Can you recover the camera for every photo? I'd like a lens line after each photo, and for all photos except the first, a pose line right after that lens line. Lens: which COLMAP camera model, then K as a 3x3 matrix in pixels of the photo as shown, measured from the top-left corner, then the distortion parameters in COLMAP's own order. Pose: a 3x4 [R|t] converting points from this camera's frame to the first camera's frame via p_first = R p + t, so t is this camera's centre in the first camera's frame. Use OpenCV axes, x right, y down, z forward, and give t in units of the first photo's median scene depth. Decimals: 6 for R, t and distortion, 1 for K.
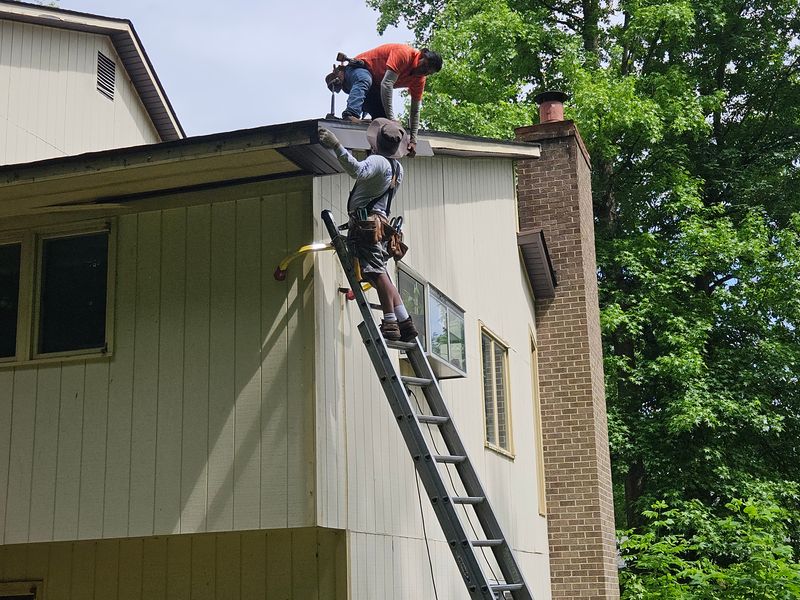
lens RADIAL K [[1184.4, 0, 400.0], [0, 1184.4, 300.0], [0, 0, 1]] dist [0.017936, -0.012306]
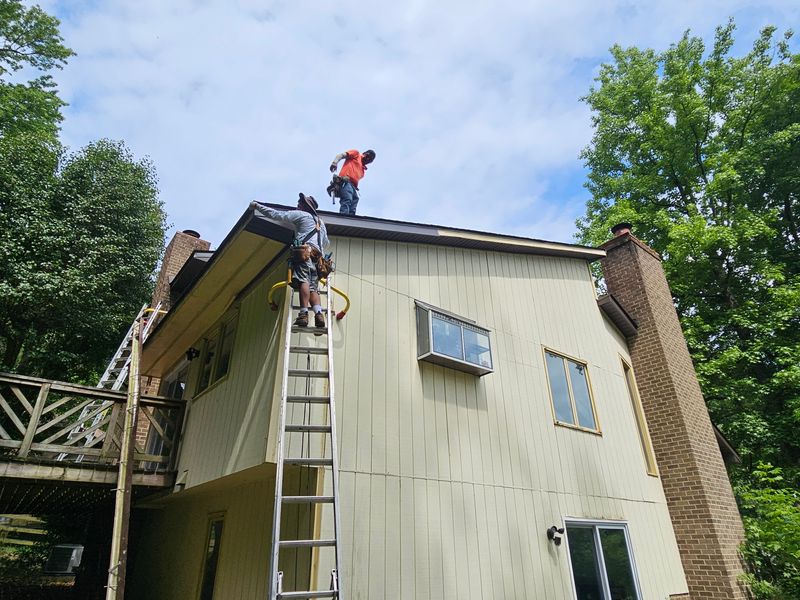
lens RADIAL K [[480.3, 0, 400.0], [0, 480.3, 300.0], [0, 0, 1]] dist [-0.003159, -0.000345]
pose [[0.839623, -0.239161, -0.487683, 0.194841], [0.120949, 0.957625, -0.261390, 0.086932], [0.529532, 0.160485, 0.832971, 0.286103]]
